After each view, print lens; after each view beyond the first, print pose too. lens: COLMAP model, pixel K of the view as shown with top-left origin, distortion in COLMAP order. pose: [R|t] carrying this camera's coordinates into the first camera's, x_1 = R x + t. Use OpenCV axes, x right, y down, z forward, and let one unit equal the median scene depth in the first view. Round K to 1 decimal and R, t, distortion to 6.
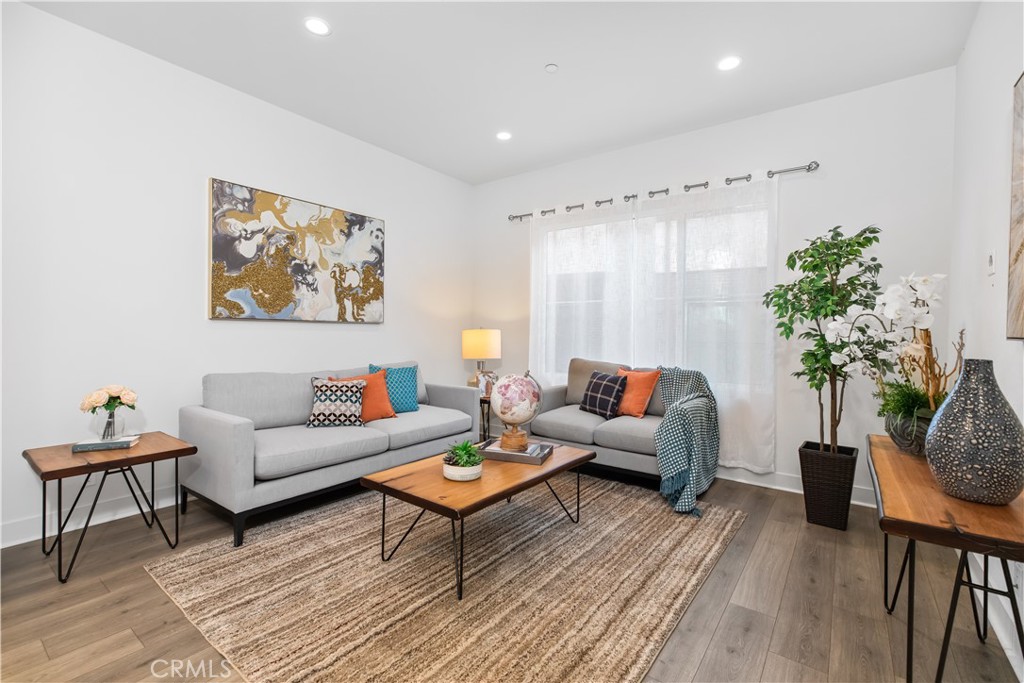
lens RADIAL K [[458.8, 0, 511.9], [0, 458.8, 332.8], [0, 0, 1]] dist [0.014124, -0.000139]
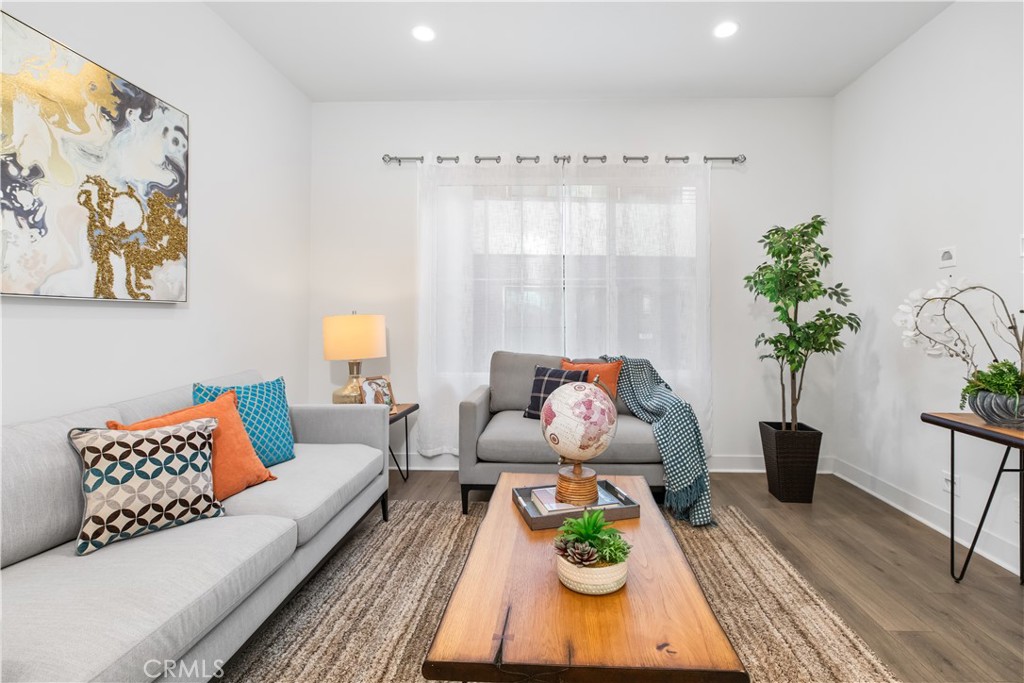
lens RADIAL K [[468.1, 0, 543.9], [0, 468.1, 310.5], [0, 0, 1]] dist [0.009770, -0.000409]
pose [[0.811270, 0.001750, 0.584670, -0.291914], [0.007756, 0.999875, -0.013755, -0.002325], [-0.584621, 0.015694, 0.811155, 0.340535]]
